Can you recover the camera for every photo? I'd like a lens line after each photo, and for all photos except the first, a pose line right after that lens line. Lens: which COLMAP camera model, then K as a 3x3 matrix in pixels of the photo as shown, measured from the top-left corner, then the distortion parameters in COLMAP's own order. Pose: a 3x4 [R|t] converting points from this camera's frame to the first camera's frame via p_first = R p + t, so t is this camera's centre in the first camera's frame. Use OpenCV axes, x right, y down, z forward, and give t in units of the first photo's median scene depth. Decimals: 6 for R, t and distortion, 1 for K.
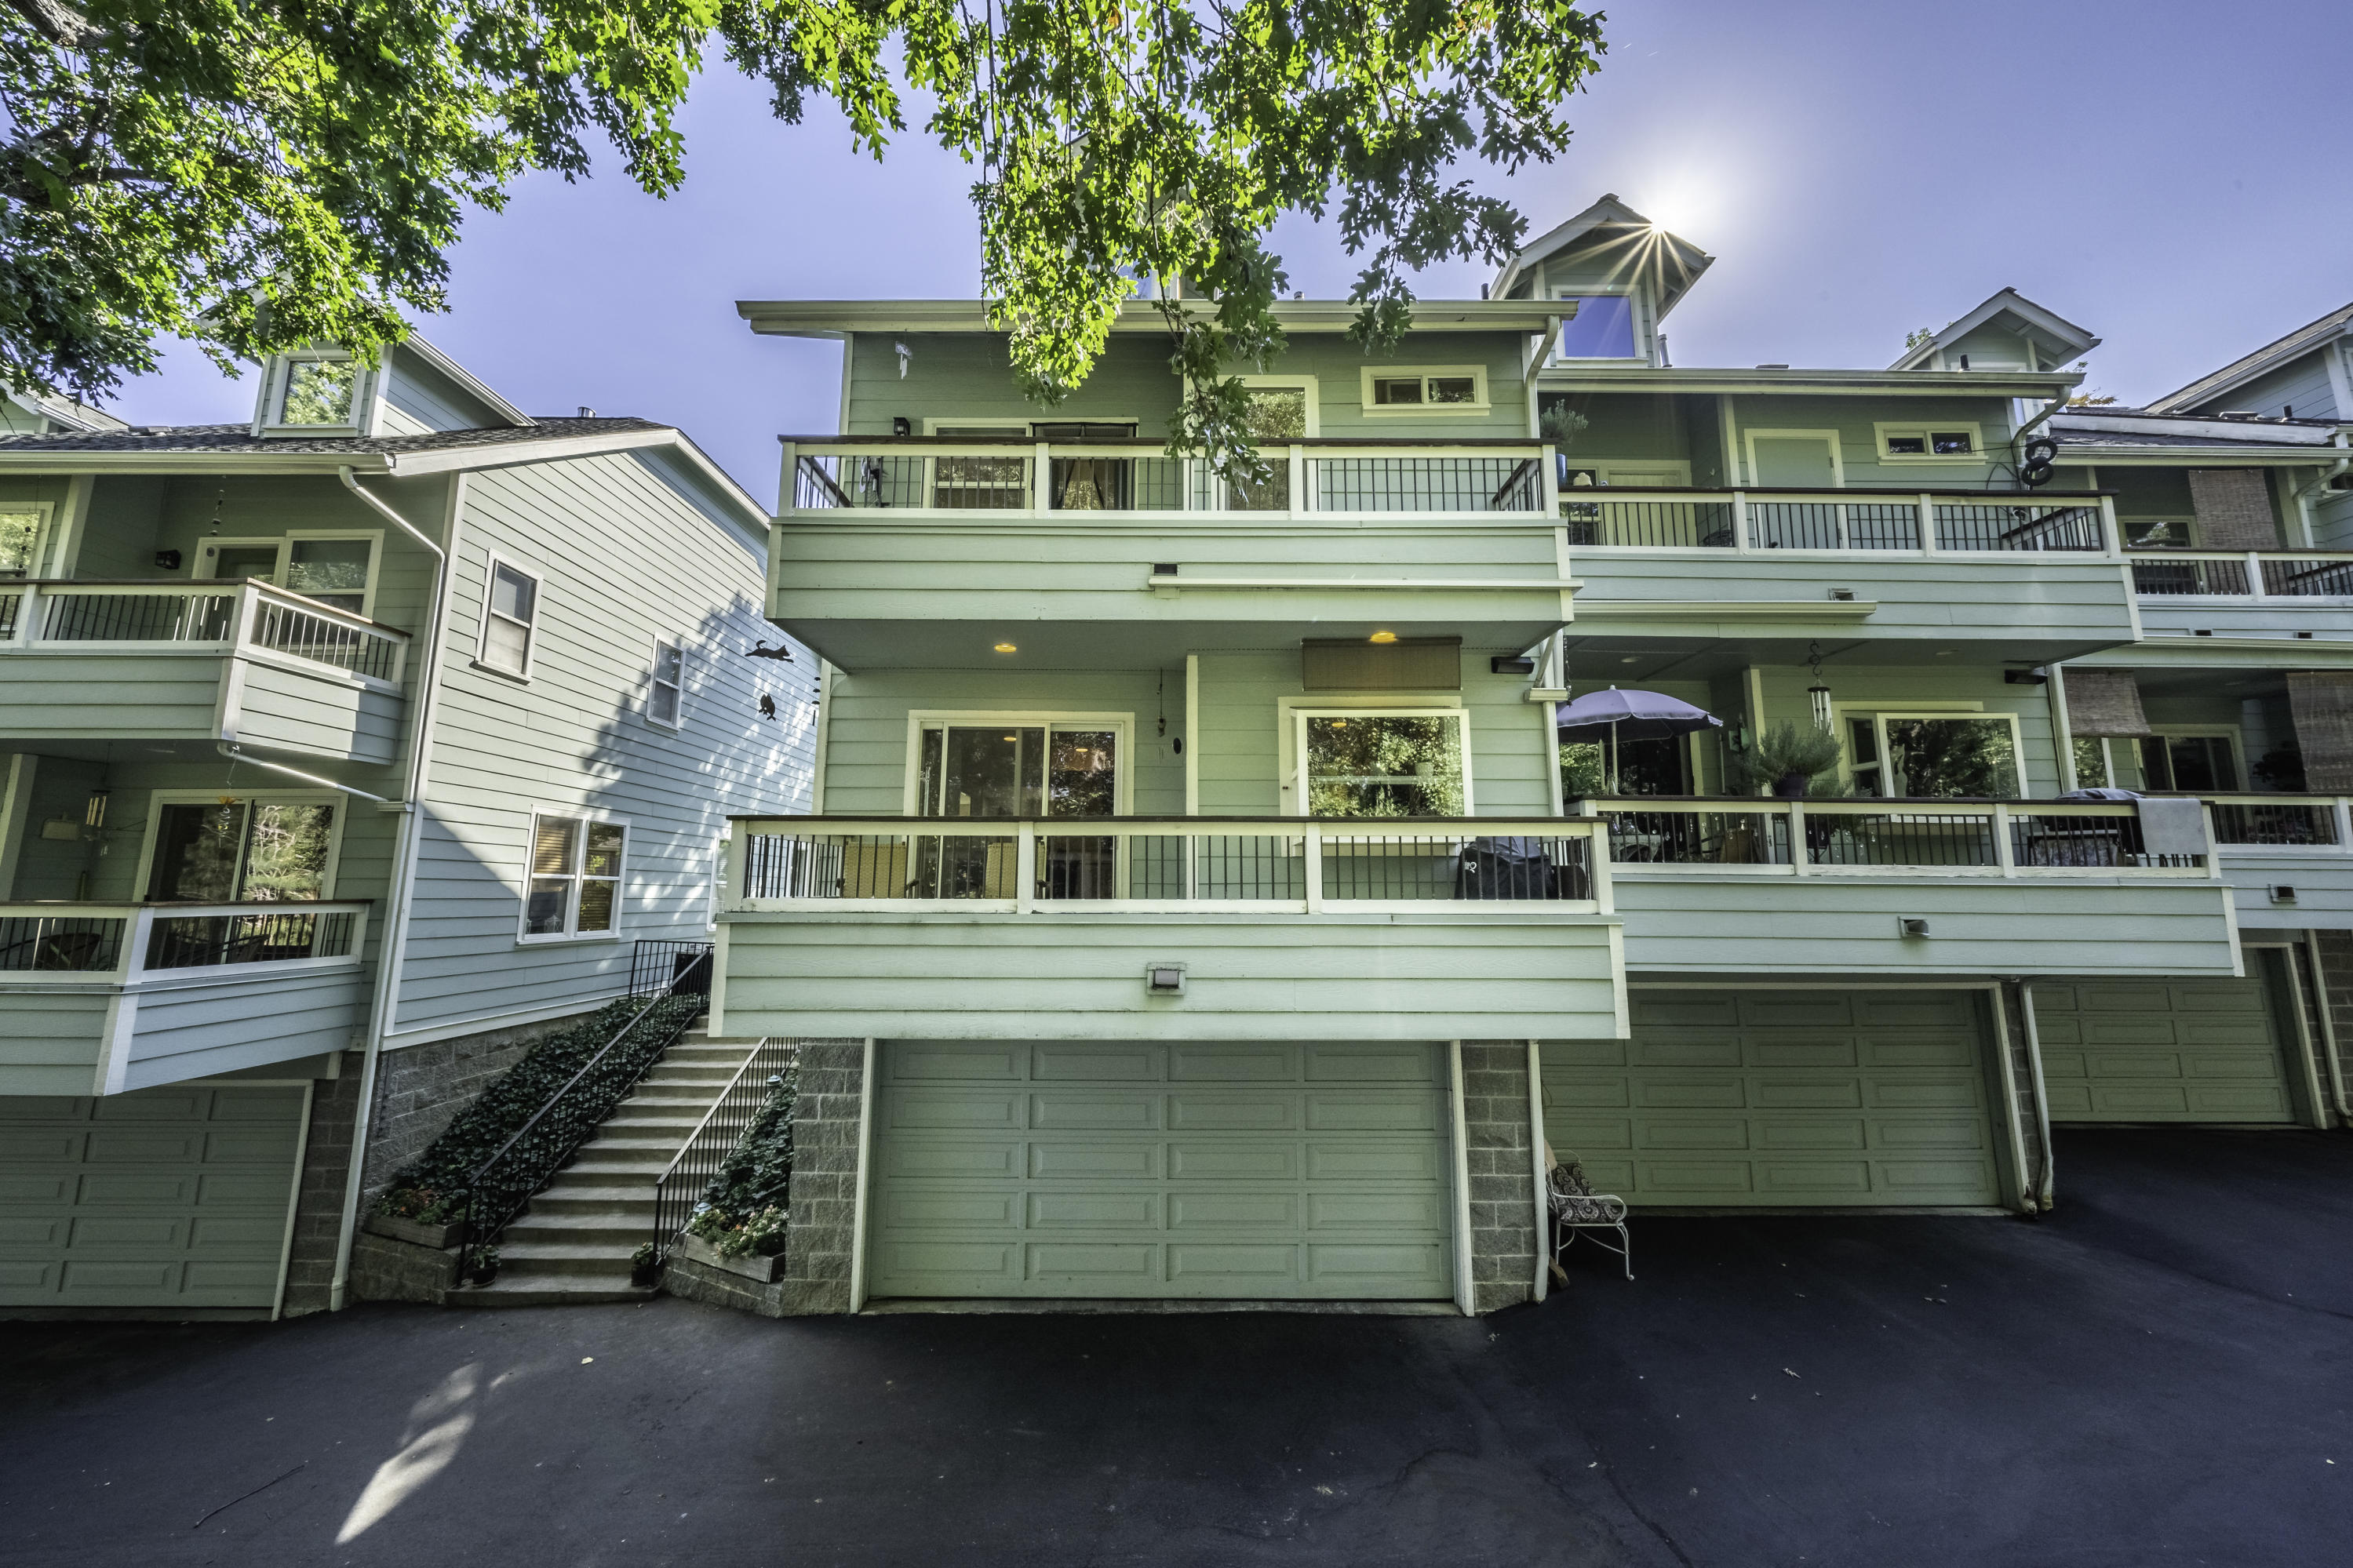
lens RADIAL K [[793.9, 0, 1175.6], [0, 793.9, 714.3], [0, 0, 1]] dist [-0.000847, -0.000249]
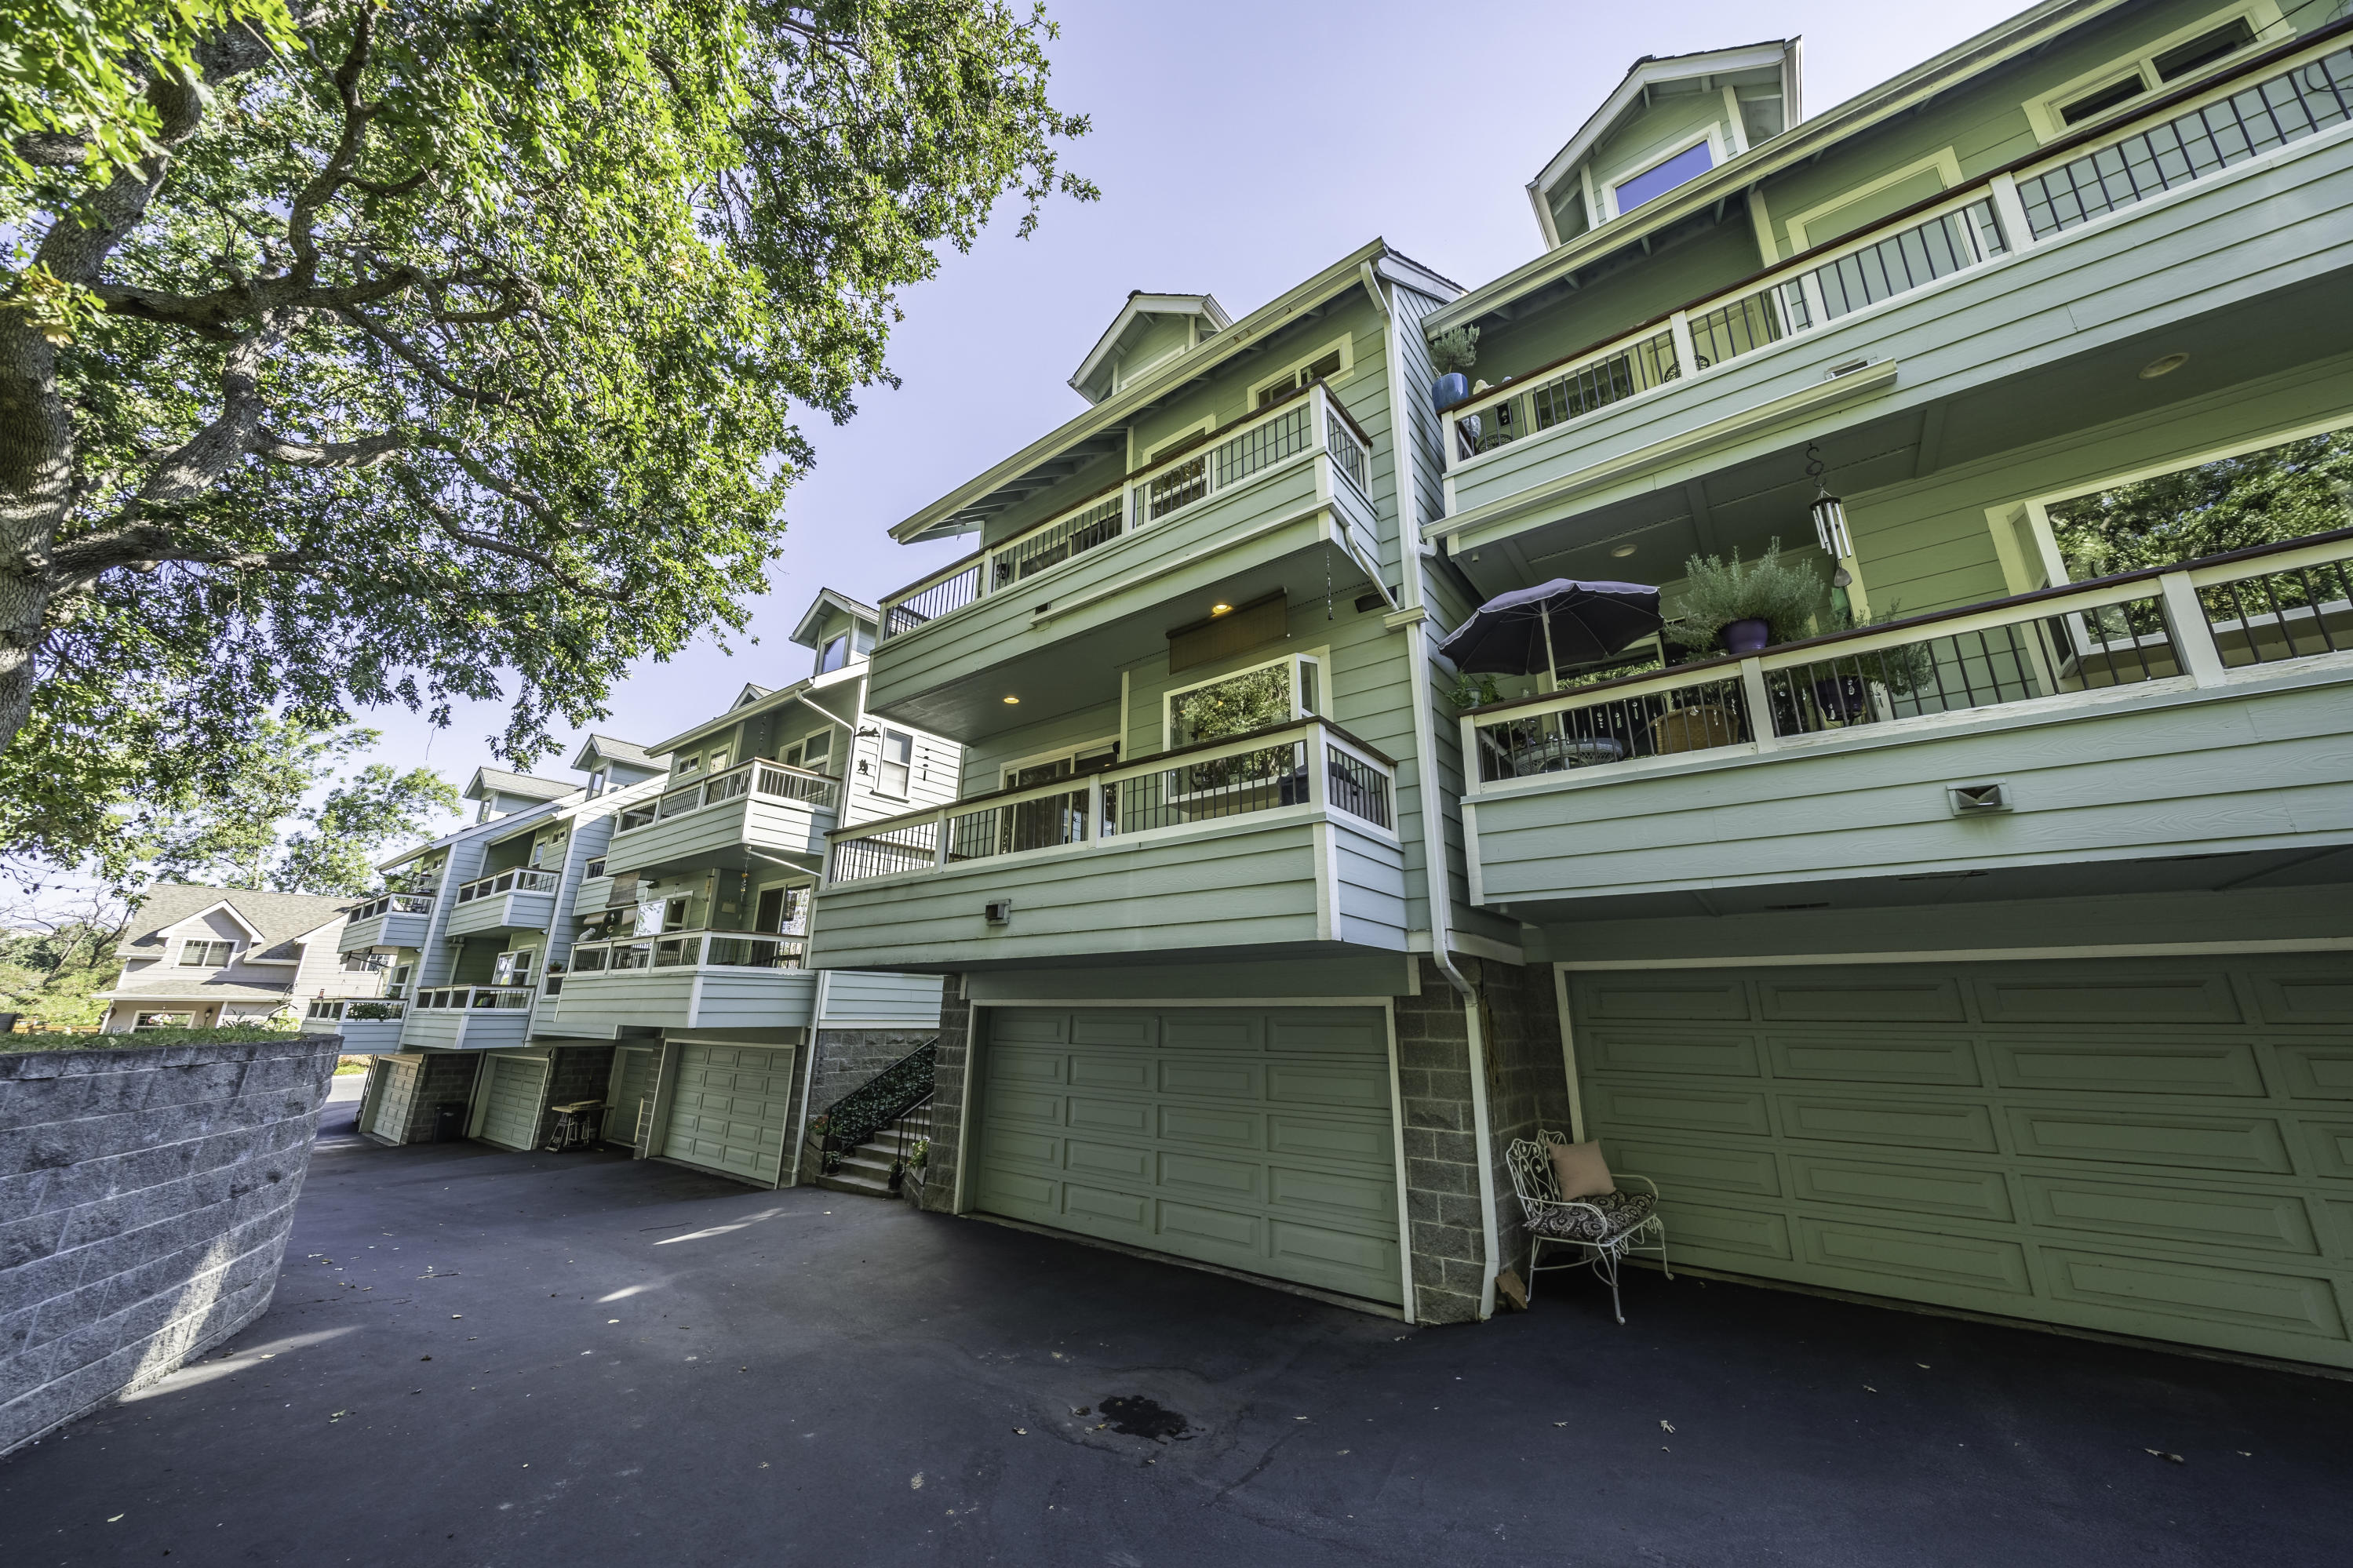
lens RADIAL K [[782.4, 0, 1178.8], [0, 782.4, 713.3], [0, 0, 1]] dist [-0.001816, -0.000095]
pose [[0.795477, -0.217262, -0.565698, 0.761495], [0.129721, 0.972931, -0.191253, 0.229944], [0.591937, 0.078754, 0.802127, 0.107849]]
